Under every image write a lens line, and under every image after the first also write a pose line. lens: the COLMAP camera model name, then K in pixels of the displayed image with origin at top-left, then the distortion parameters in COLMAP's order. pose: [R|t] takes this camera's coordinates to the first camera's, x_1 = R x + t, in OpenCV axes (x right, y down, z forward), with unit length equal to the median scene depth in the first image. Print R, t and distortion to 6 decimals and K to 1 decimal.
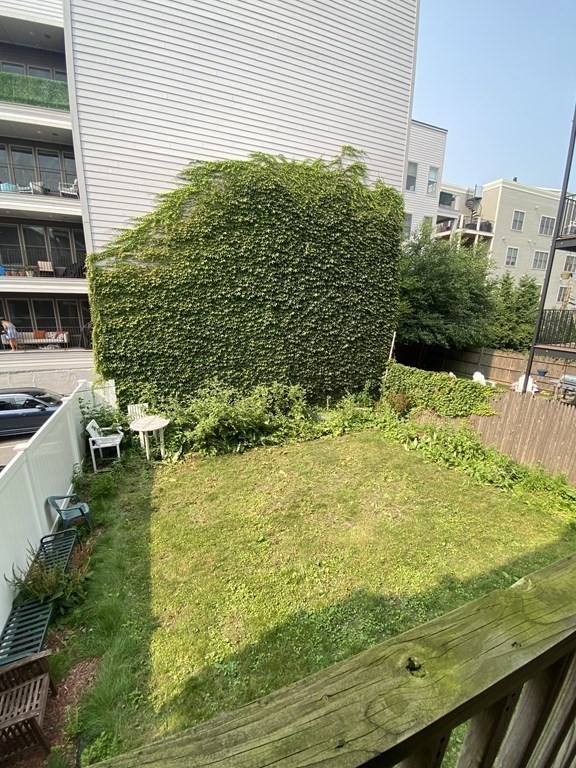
lens RADIAL K [[313.3, 0, 287.6], [0, 313.3, 384.3], [0, 0, 1]] dist [0.028412, -0.025901]
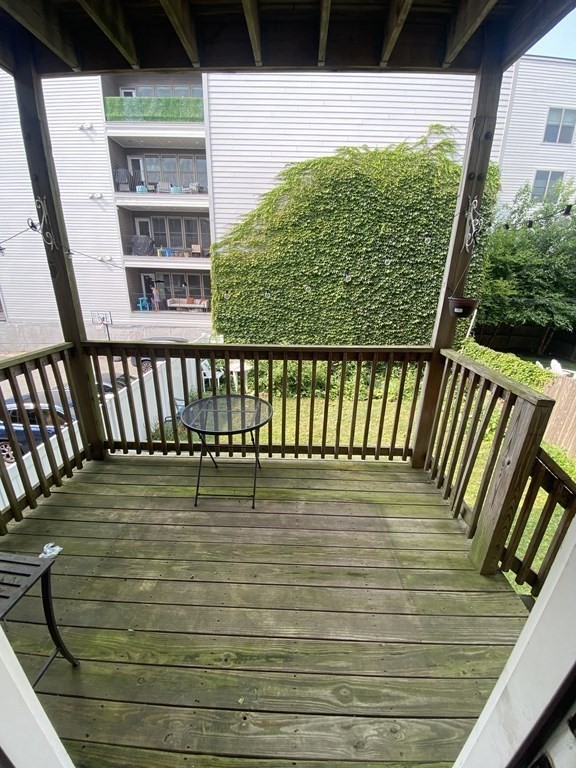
lens RADIAL K [[313.3, 0, 287.6], [0, 313.3, 384.3], [0, 0, 1]] dist [0.028412, -0.025901]
pose [[0.919838, 0.132359, -0.369295, 0.246581], [-0.102384, 0.989735, 0.099712, 0.032616], [0.378702, -0.053909, 0.923947, -0.184202]]
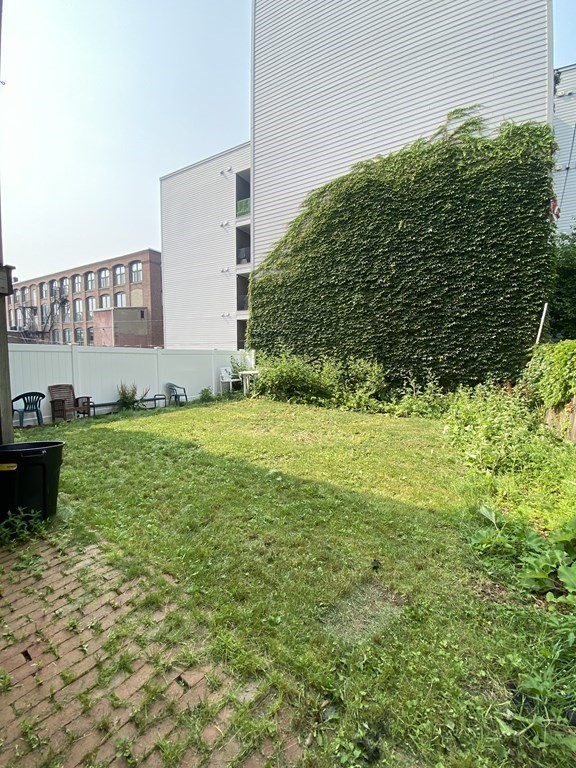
lens RADIAL K [[313.3, 0, 287.6], [0, 313.3, 384.3], [0, 0, 1]] dist [0.028412, -0.025901]
pose [[0.609835, 0.058707, -0.790351, 0.696625], [-0.195327, 0.977624, -0.078098, 0.217385], [0.768081, 0.202004, 0.607656, 0.225157]]
